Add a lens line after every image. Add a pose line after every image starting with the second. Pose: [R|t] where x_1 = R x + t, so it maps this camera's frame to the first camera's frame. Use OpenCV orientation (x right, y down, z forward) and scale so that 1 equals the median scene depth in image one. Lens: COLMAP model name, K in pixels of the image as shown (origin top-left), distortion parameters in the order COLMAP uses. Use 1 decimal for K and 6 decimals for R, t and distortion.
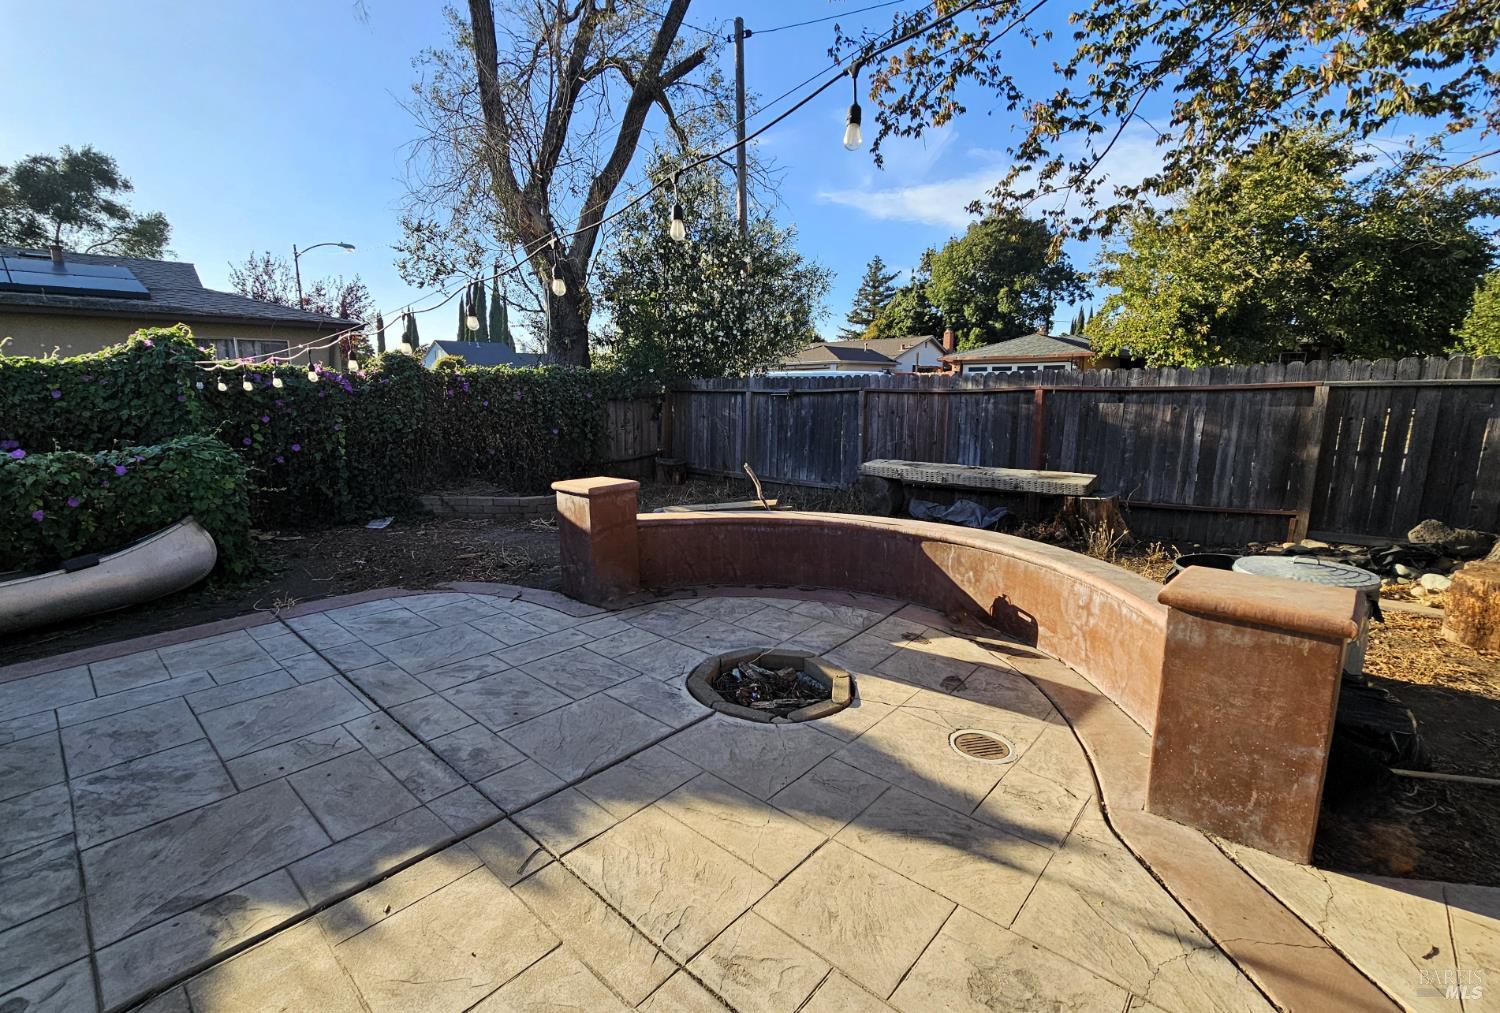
lens RADIAL K [[649.0, 0, 714.8], [0, 649.0, 499.3], [0, 0, 1]] dist [-0.000456, 0.000489]
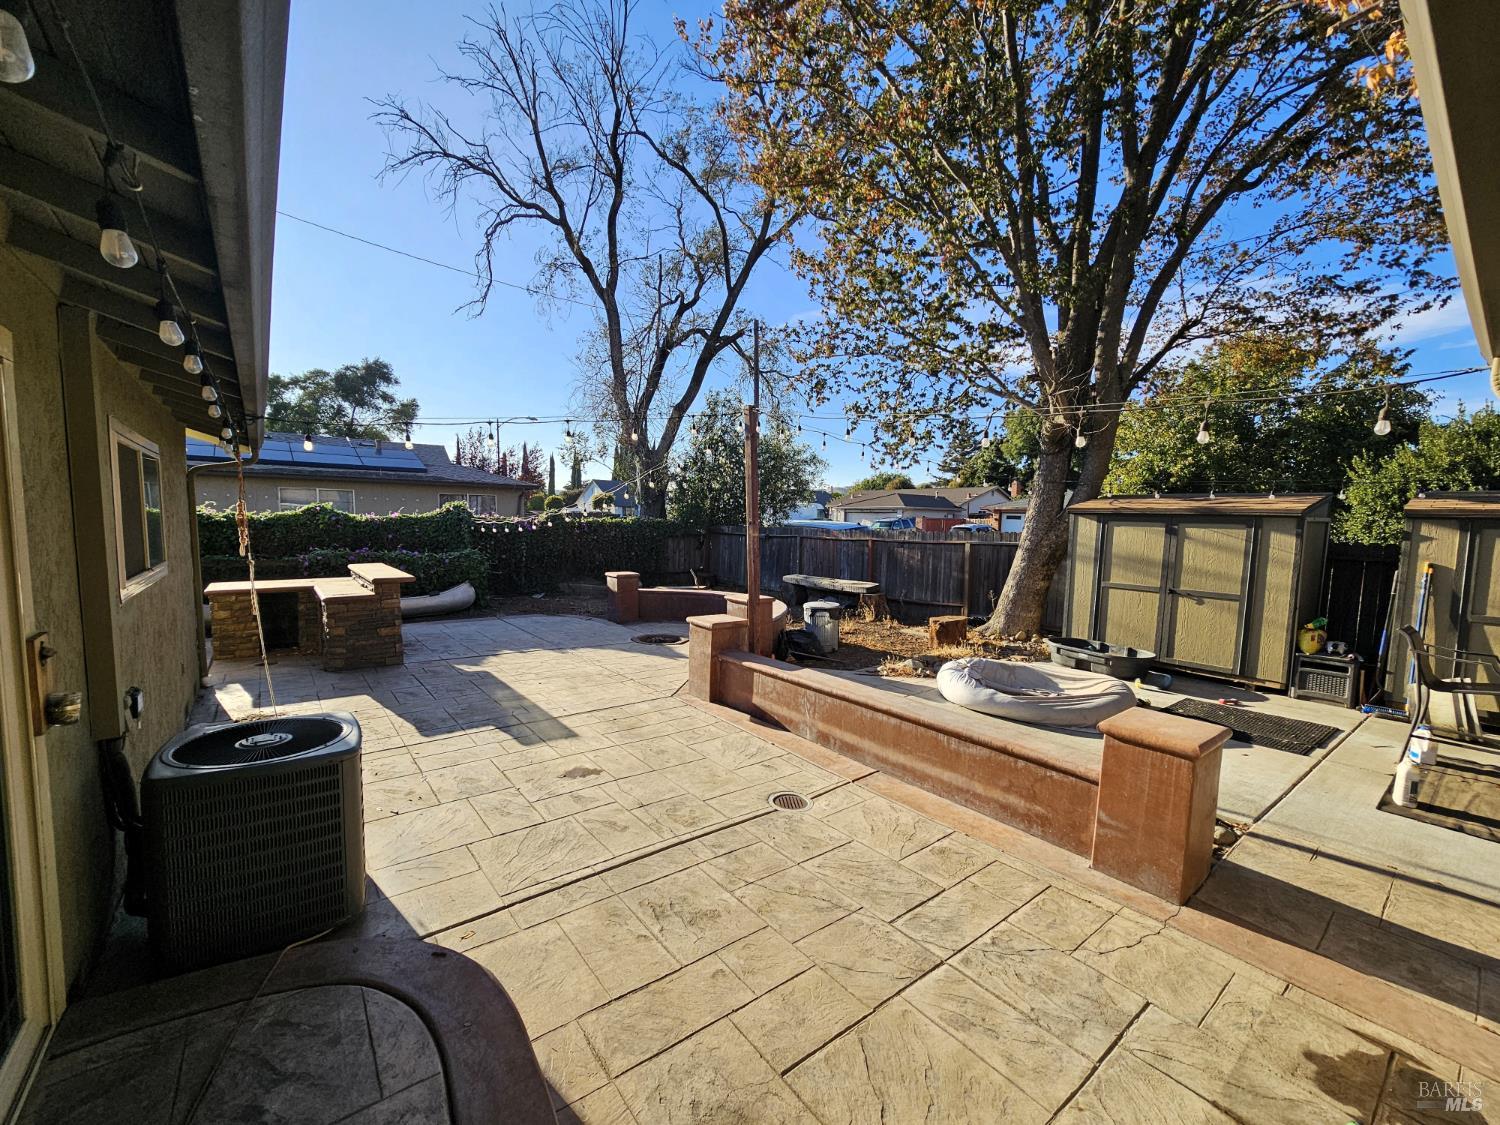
lens RADIAL K [[615.1, 0, 751.4], [0, 615.1, 576.4], [0, 0, 1]] dist [-0.002146, -0.000611]
pose [[0.988046, 0.039255, -0.149078, 0.291104], [-0.051139, 0.995738, -0.076744, 0.063354], [0.145430, 0.083450, 0.985843, -0.548766]]
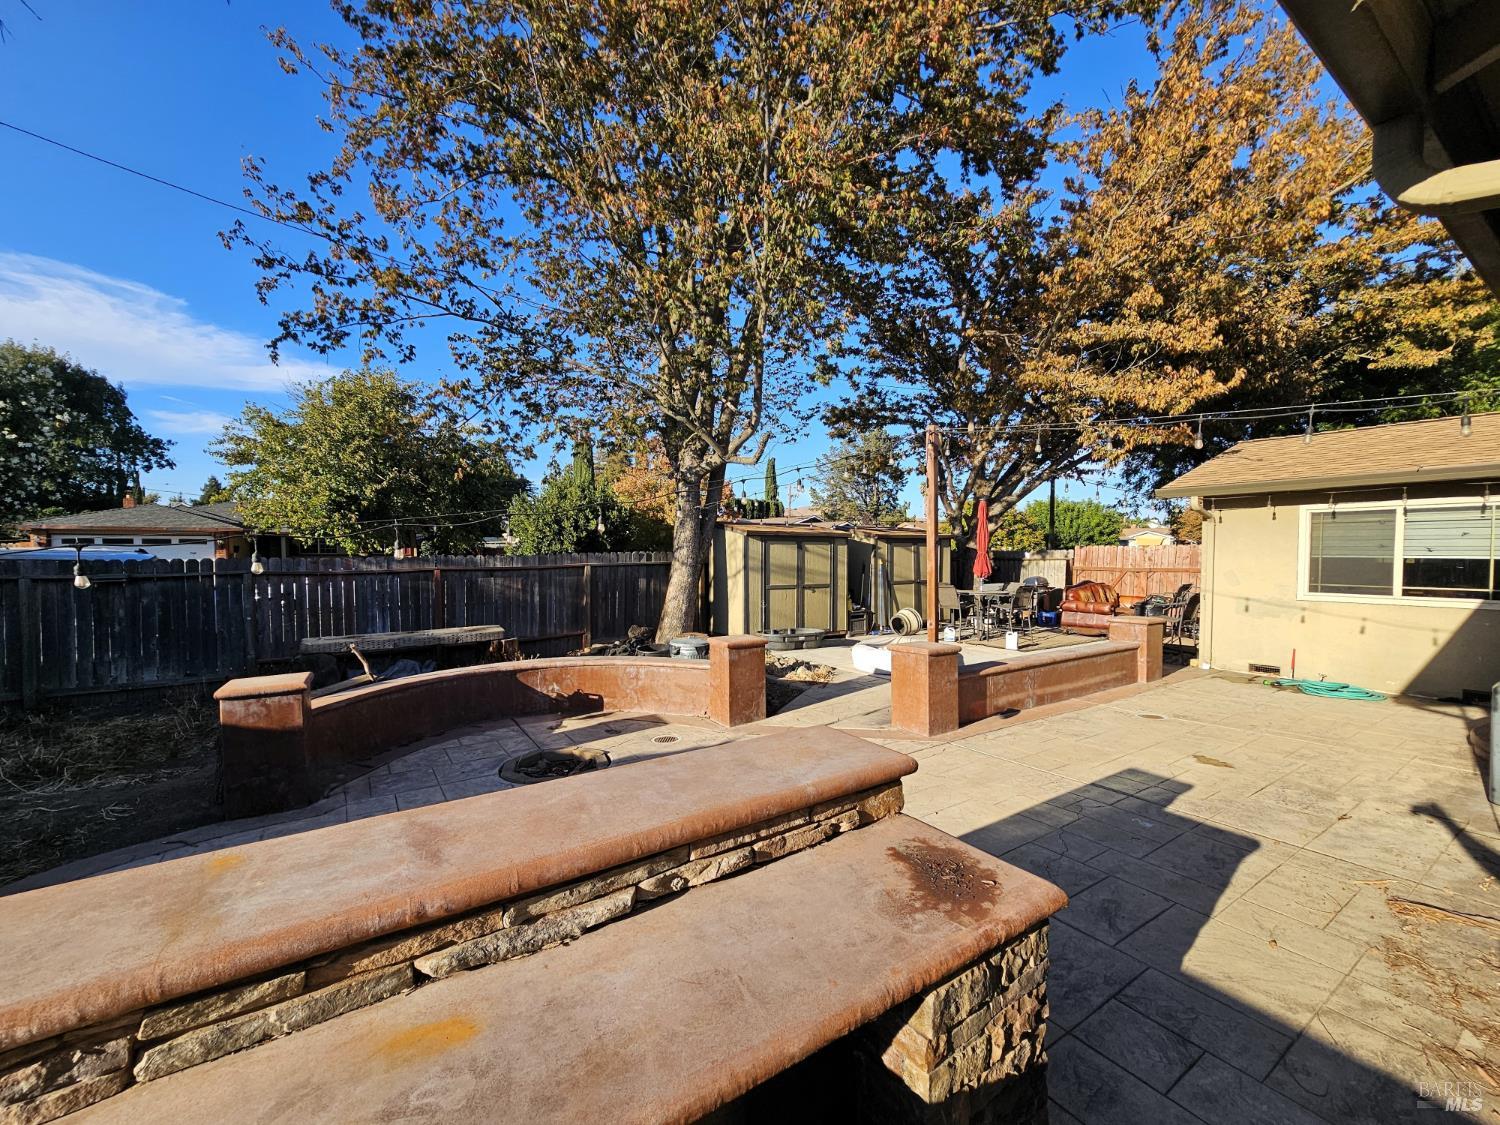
lens RADIAL K [[615.1, 0, 751.4], [0, 615.1, 576.4], [0, 0, 1]] dist [-0.002146, -0.000611]
pose [[0.234461, -0.033533, 0.971547, -0.399423], [0.168933, 0.985604, -0.006750, -0.023399], [-0.957335, 0.165709, 0.236751, 0.046127]]
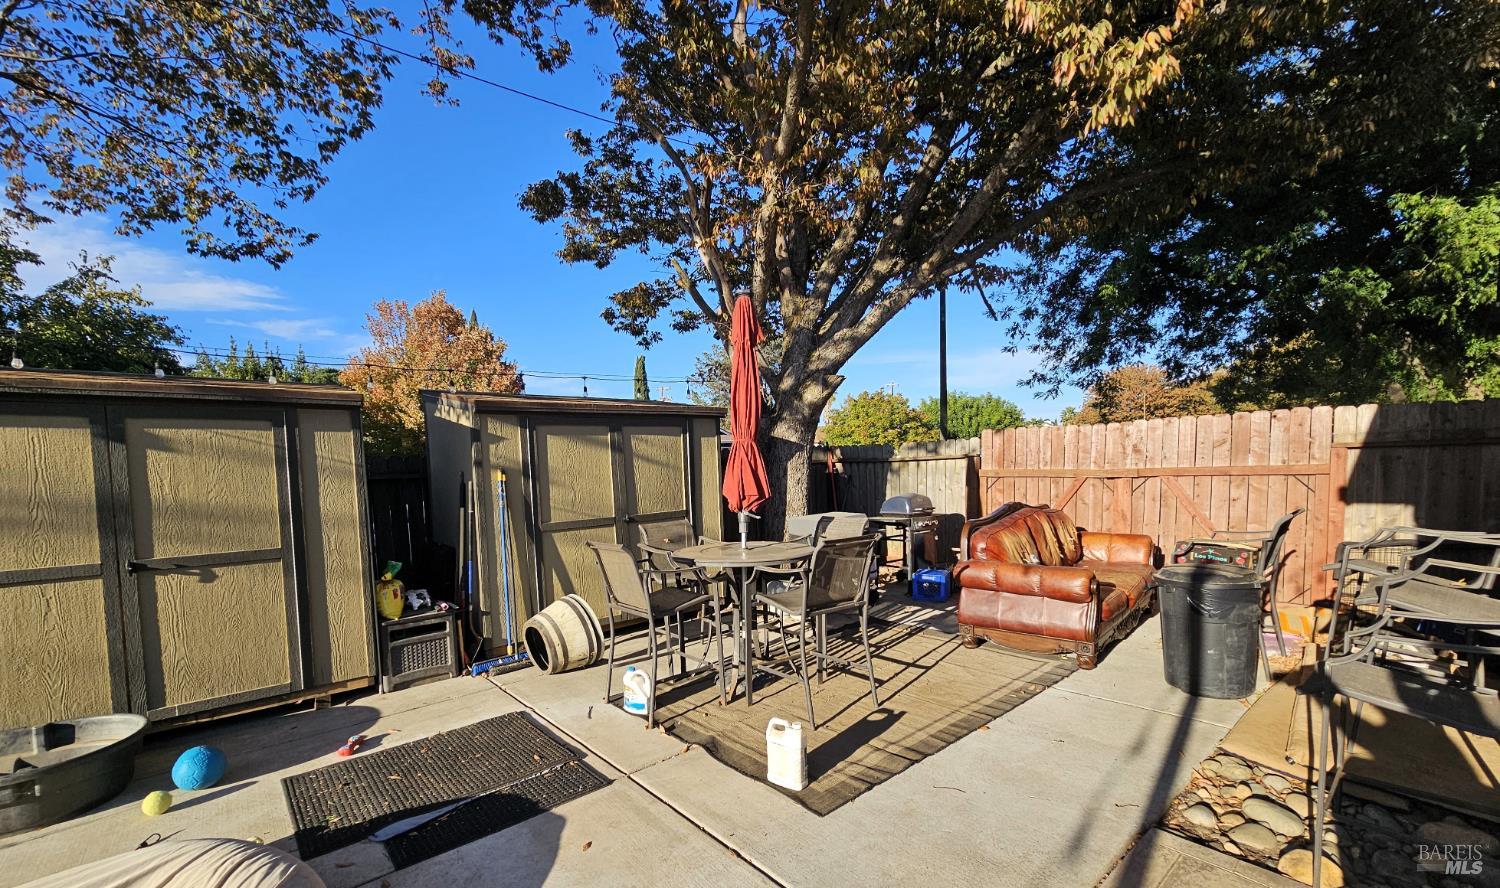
lens RADIAL K [[627.3, 0, 738.3], [0, 627.3, 500.3], [0, 0, 1]] dist [-0.009563, 0.000170]
pose [[0.111061, -0.056462, 0.992208, 0.377760], [0.204153, 0.978389, 0.032824, 0.021276], [-0.972619, 0.198917, 0.120188, -0.135156]]
